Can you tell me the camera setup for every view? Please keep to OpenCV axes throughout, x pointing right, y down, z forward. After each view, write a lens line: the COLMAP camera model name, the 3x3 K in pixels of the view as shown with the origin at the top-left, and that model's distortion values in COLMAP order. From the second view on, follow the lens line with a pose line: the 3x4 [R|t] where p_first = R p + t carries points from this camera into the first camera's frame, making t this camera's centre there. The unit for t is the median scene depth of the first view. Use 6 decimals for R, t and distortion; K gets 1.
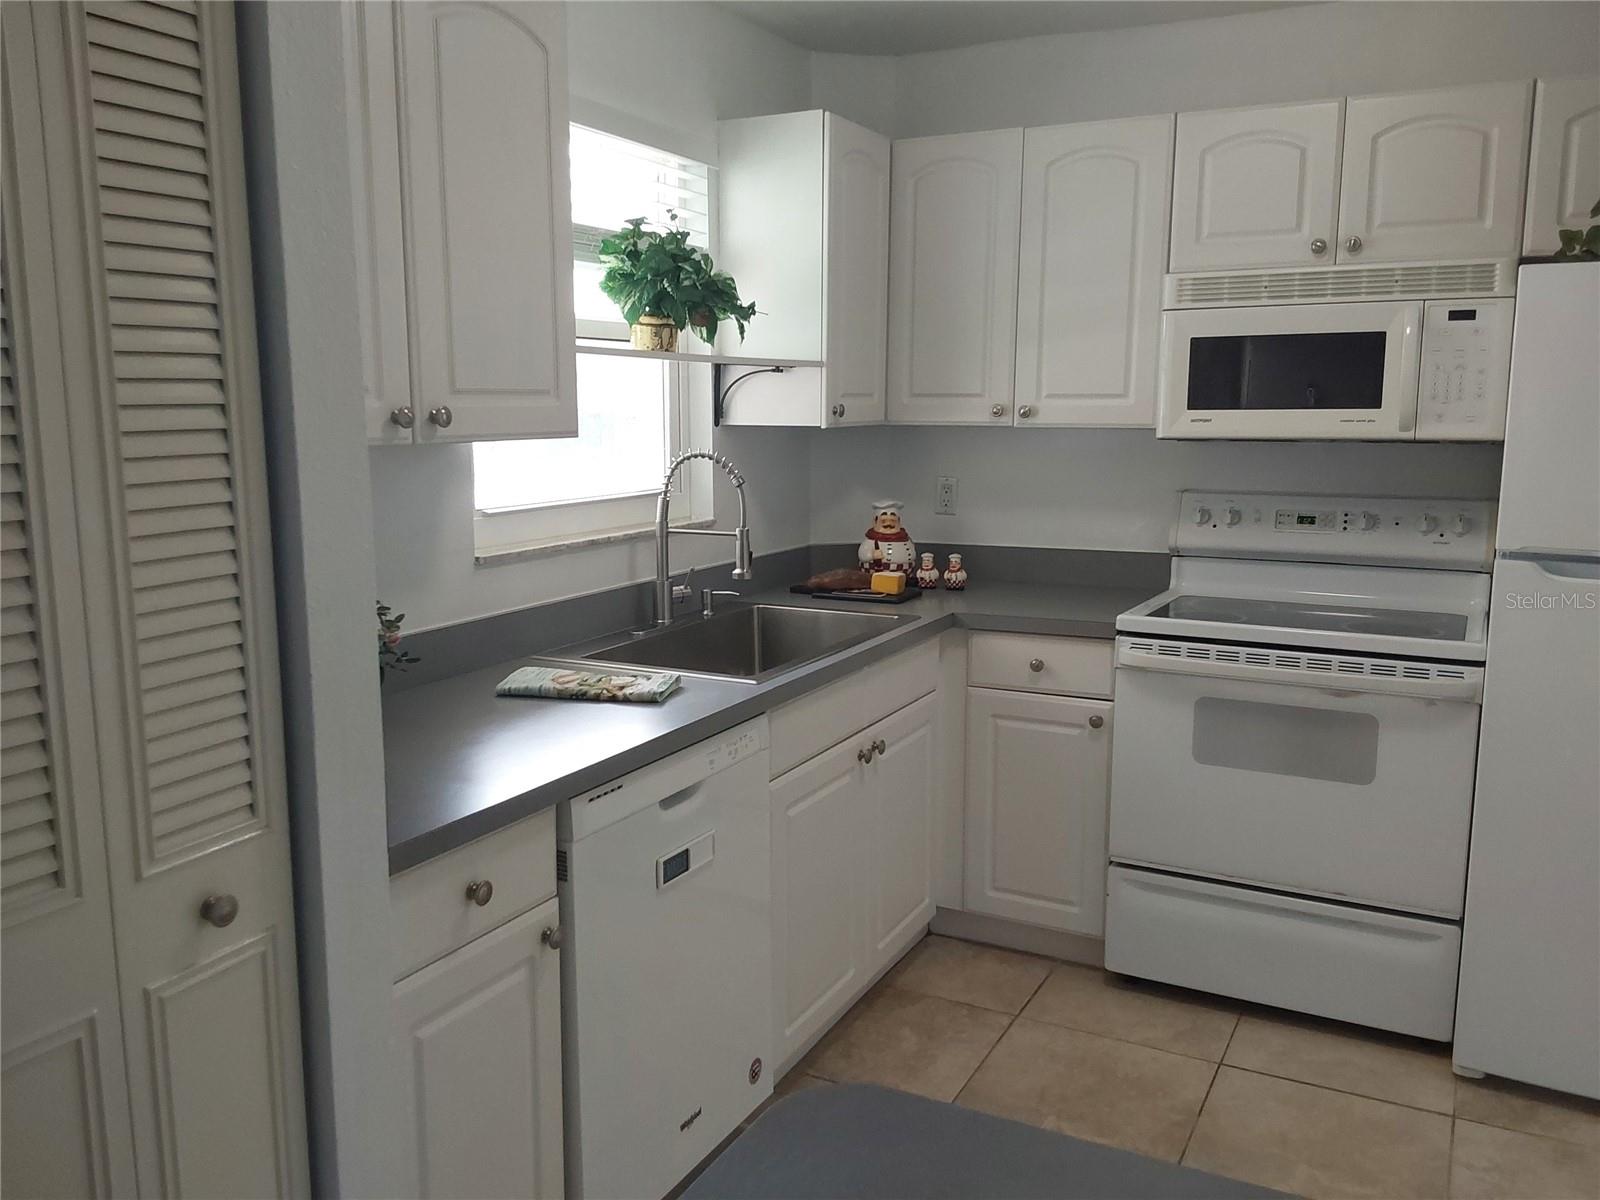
lens RADIAL K [[1291.9, 0, 800.0], [0, 1291.9, 600.0], [0, 0, 1]] dist [0.131953, -0.196447]
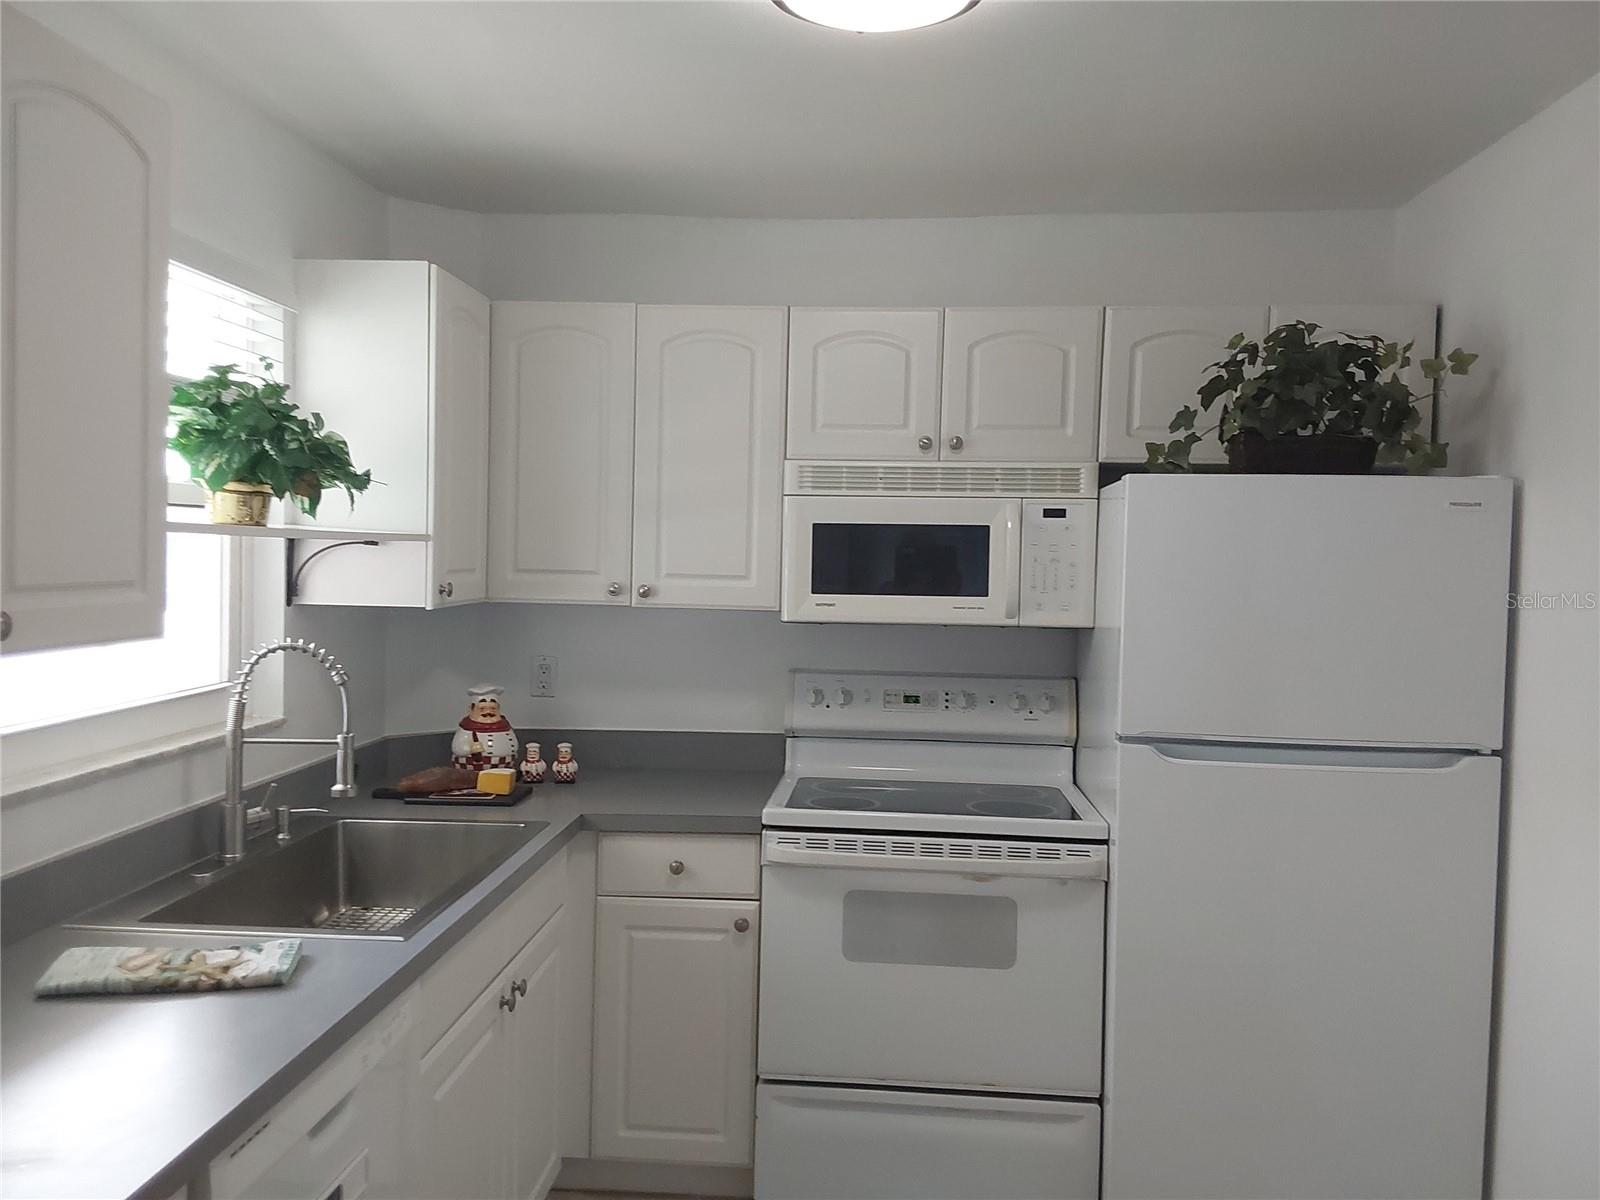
lens RADIAL K [[1279.8, 0, 796.1], [0, 1279.8, 600.4], [0, 0, 1]] dist [0.131308, -0.209404]
pose [[0.920218, 0.002461, 0.391399, -0.102165], [0.041420, 0.993753, -0.103631, -0.041722], [-0.389209, 0.111575, 0.914367, 0.117907]]
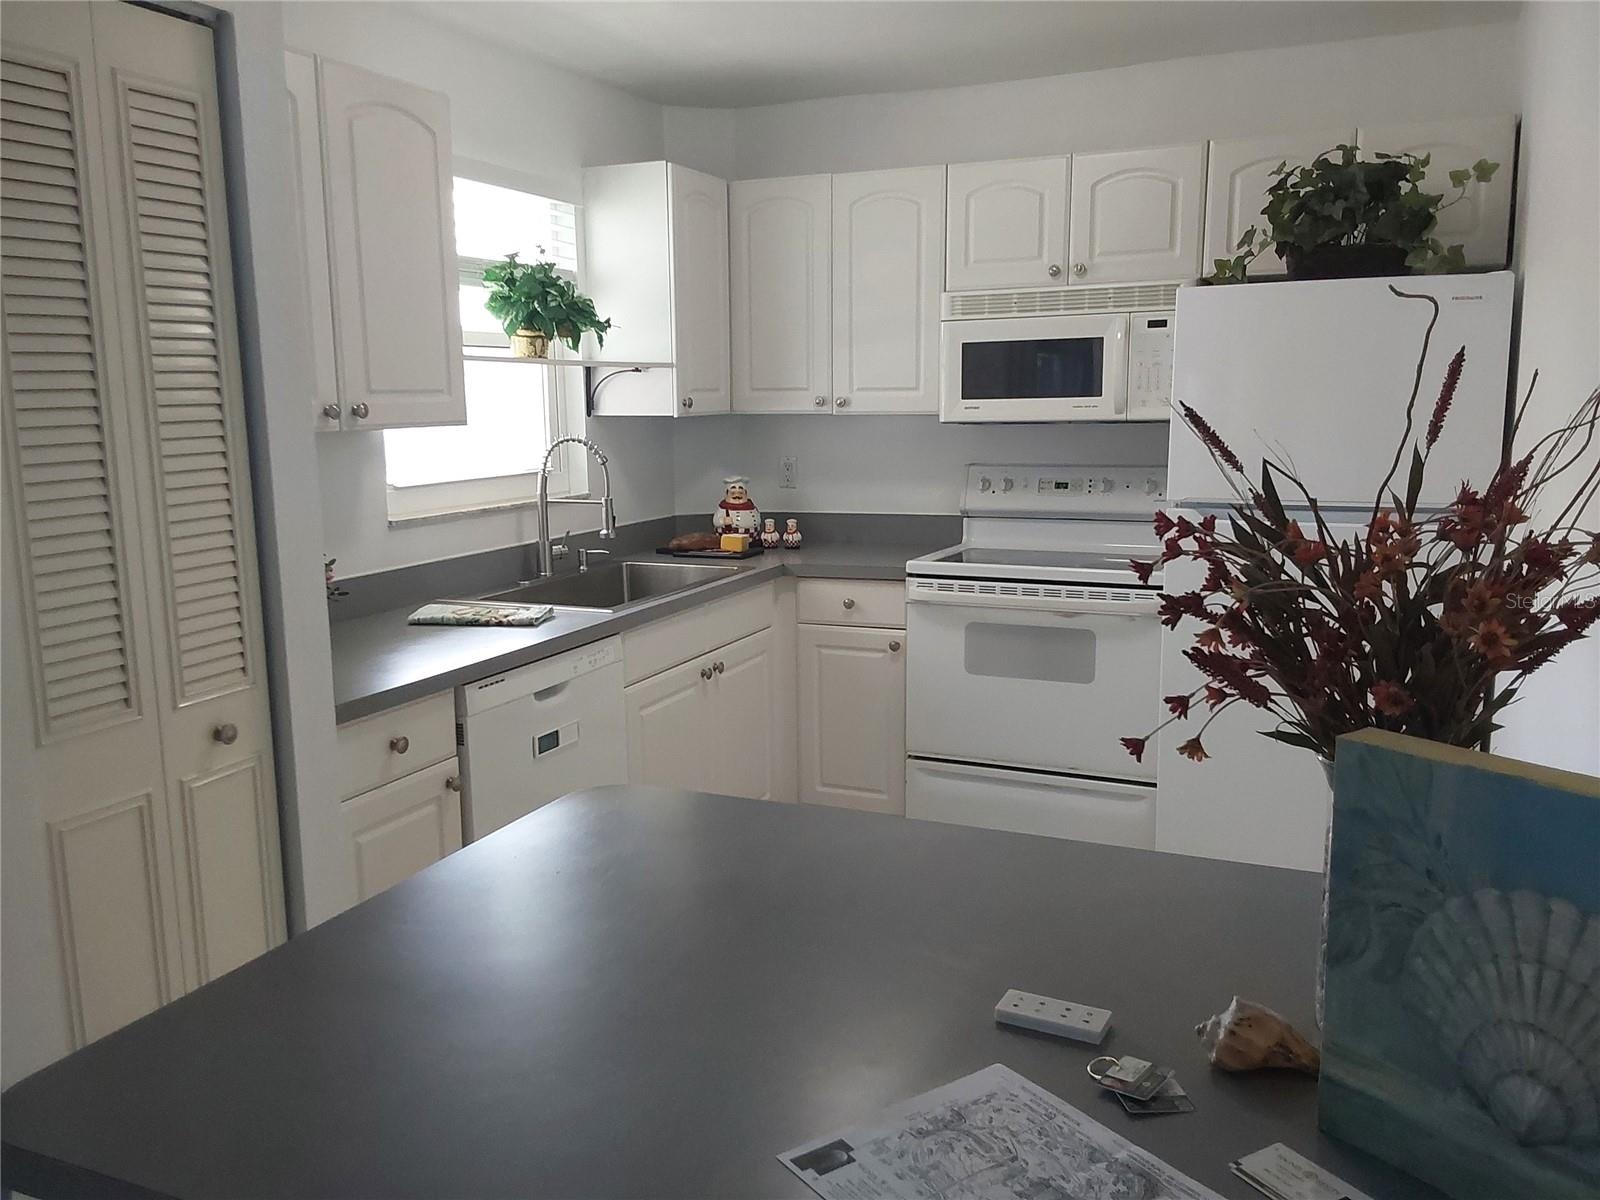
lens RADIAL K [[1279.8, 0, 796.1], [0, 1279.8, 600.4], [0, 0, 1]] dist [0.131308, -0.209404]
pose [[0.998017, -0.022961, 0.058603, 0.061856], [0.022502, 0.999711, 0.008471, 0.037111], [-0.058781, -0.007135, 0.998245, -0.249157]]
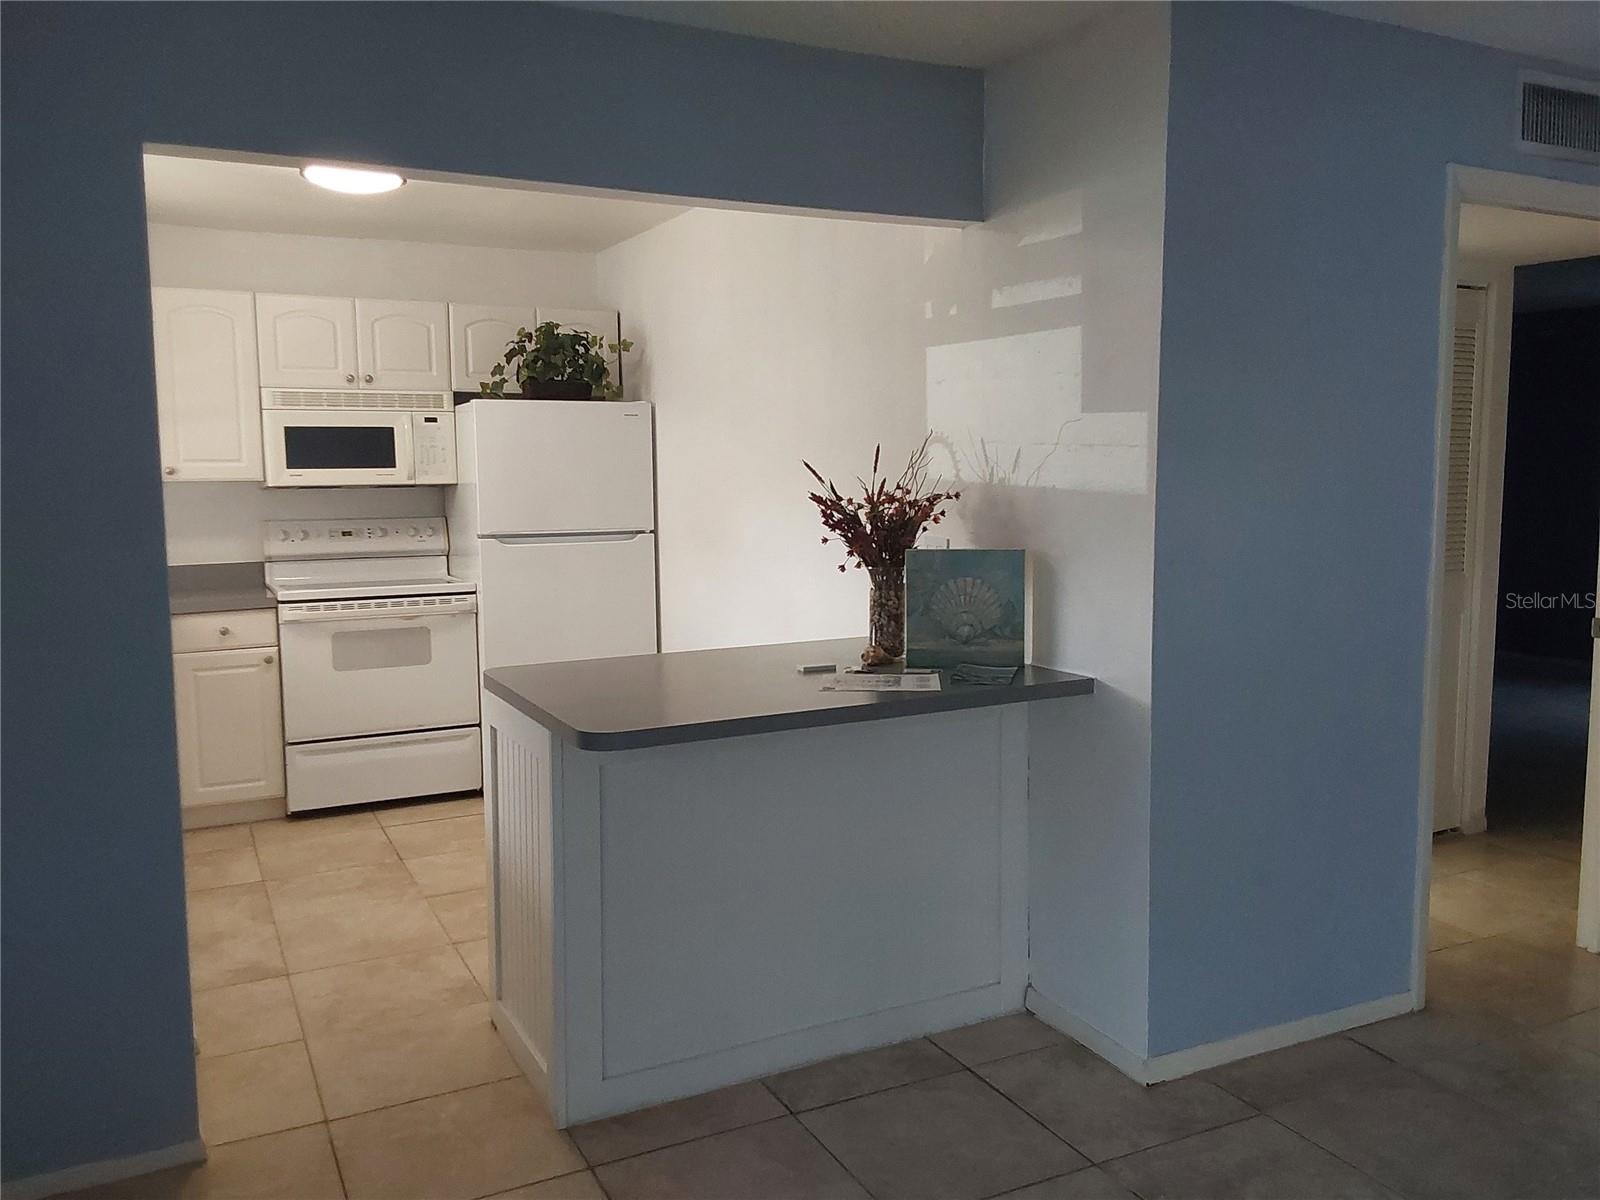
lens RADIAL K [[1265.8, 0, 798.8], [0, 1265.8, 607.0], [0, 0, 1]] dist [0.113099, -0.198991]
pose [[0.589941, -0.097722, 0.801511, -0.679522], [0.133809, 0.990756, 0.022306, 0.083585], [-0.796281, 0.094090, 0.597564, -0.504559]]
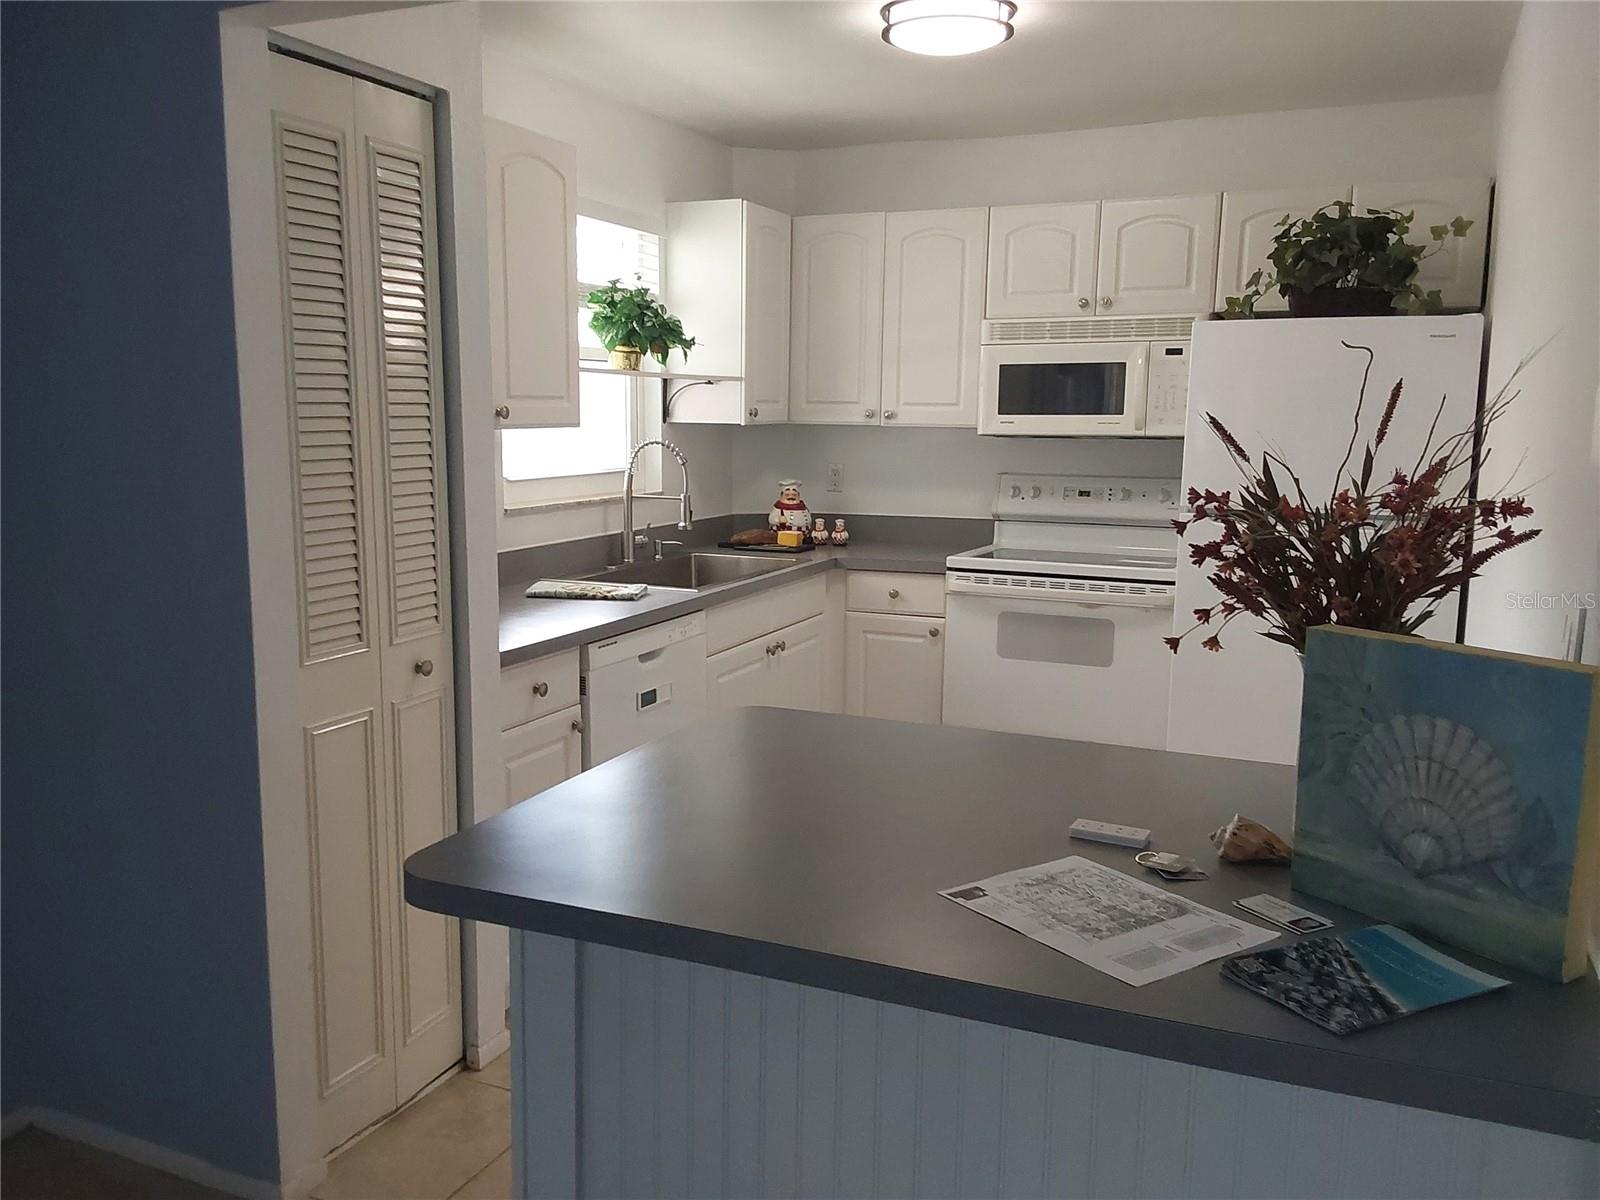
lens RADIAL K [[1279.8, 0, 796.1], [0, 1279.8, 600.4], [0, 0, 1]] dist [0.131308, -0.209404]
pose [[0.998309, -0.000081, 0.058138, -0.004999], [0.000277, 0.999994, -0.003357, 0.064994], [-0.058138, 0.003367, 0.998303, -0.407367]]
